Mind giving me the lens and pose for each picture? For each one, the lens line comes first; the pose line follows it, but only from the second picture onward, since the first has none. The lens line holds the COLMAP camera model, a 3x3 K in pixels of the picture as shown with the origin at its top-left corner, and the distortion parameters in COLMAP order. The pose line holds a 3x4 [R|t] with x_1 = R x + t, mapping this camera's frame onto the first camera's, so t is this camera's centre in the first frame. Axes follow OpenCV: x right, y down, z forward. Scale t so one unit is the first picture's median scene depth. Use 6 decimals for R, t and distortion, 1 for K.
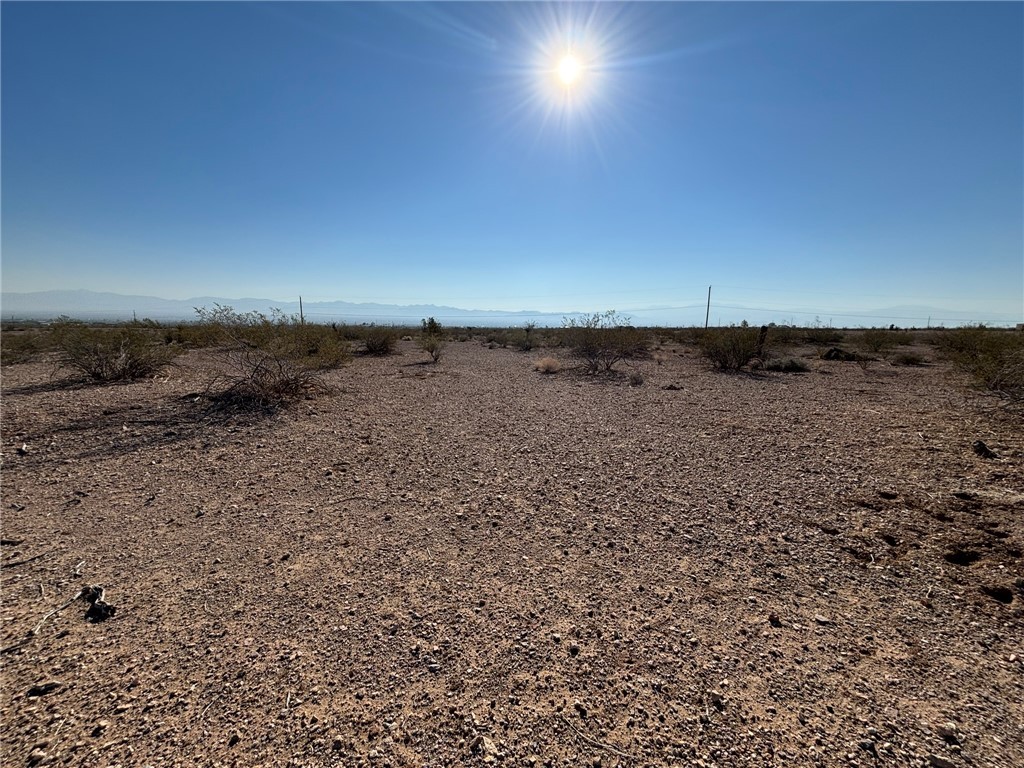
lens RADIAL K [[404.3, 0, 512.0], [0, 404.3, 384.0], [0, 0, 1]] dist [-0.000320, -0.000111]
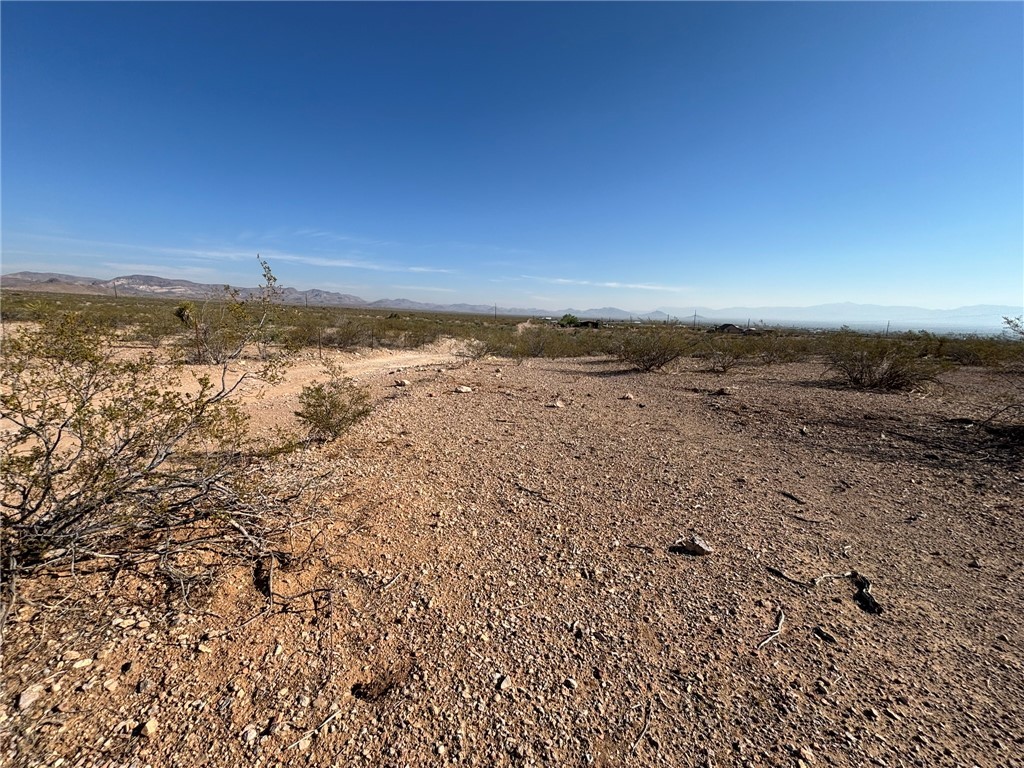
lens RADIAL K [[404.3, 0, 512.0], [0, 404.3, 384.0], [0, 0, 1]] dist [-0.000320, -0.000111]
pose [[0.108173, 0.158758, -0.981374, -0.075463], [-0.182802, 0.973510, 0.137336, 0.011186], [0.977181, 0.164541, 0.134329, -0.076350]]
